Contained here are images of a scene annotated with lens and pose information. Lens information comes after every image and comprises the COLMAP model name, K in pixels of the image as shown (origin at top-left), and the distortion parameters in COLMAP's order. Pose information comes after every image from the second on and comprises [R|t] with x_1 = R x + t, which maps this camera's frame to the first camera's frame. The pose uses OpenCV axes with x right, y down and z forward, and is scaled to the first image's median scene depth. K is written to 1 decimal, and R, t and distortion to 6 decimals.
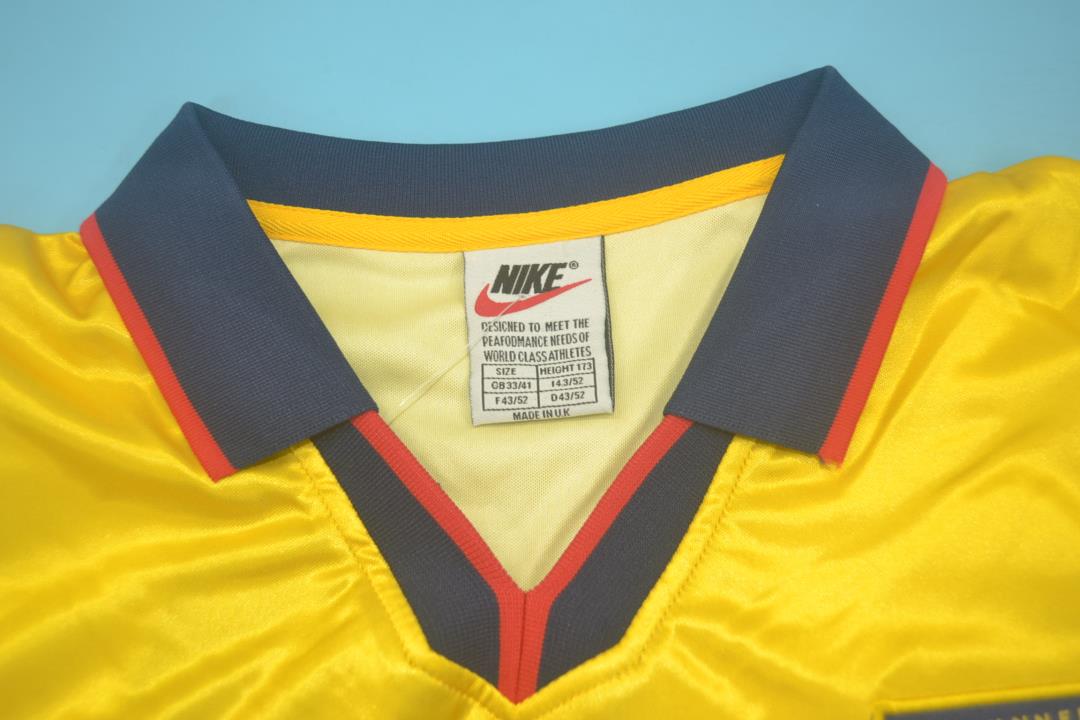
lens RADIAL K [[1118.1, 0, 537.5], [0, 1118.1, 359.6], [0, 0, 1]] dist [0.002416, 0.000000]
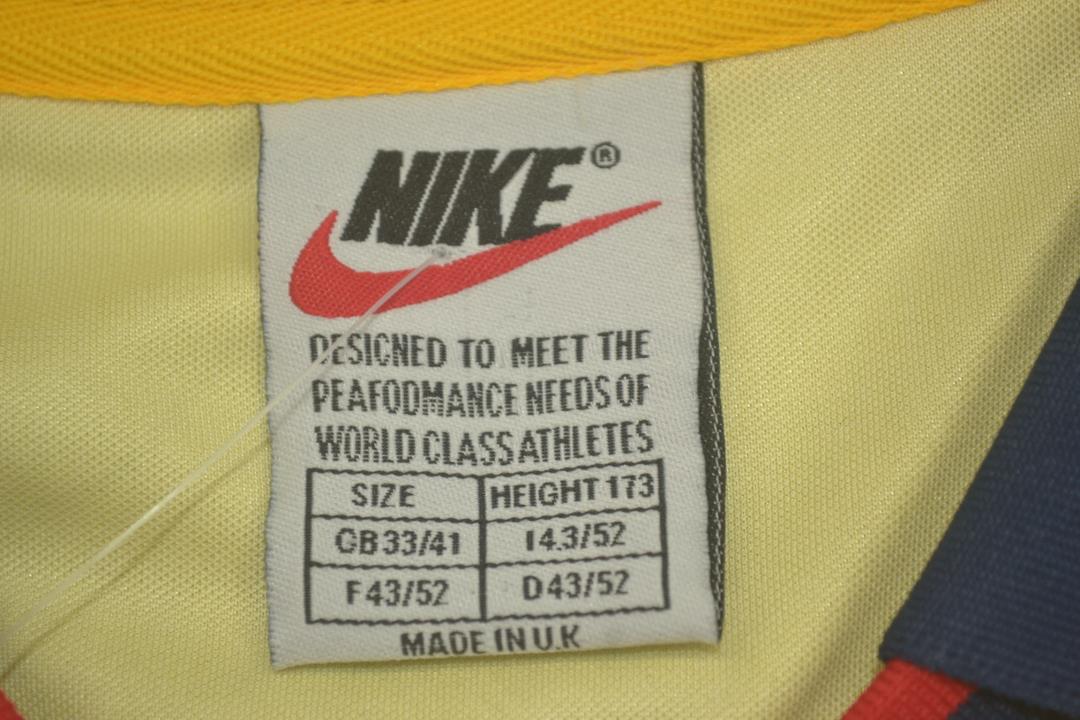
lens RADIAL K [[2547.1, 0, 541.4], [0, 2547.1, 360.3], [0, 0, 1]] dist [0.014136, 0.000000]
pose [[0.999786, 0.020645, 0.001420, 0.014837], [-0.020692, 0.998139, 0.057363, -0.069473], [-0.000233, -0.057380, 0.998352, 0.280926]]
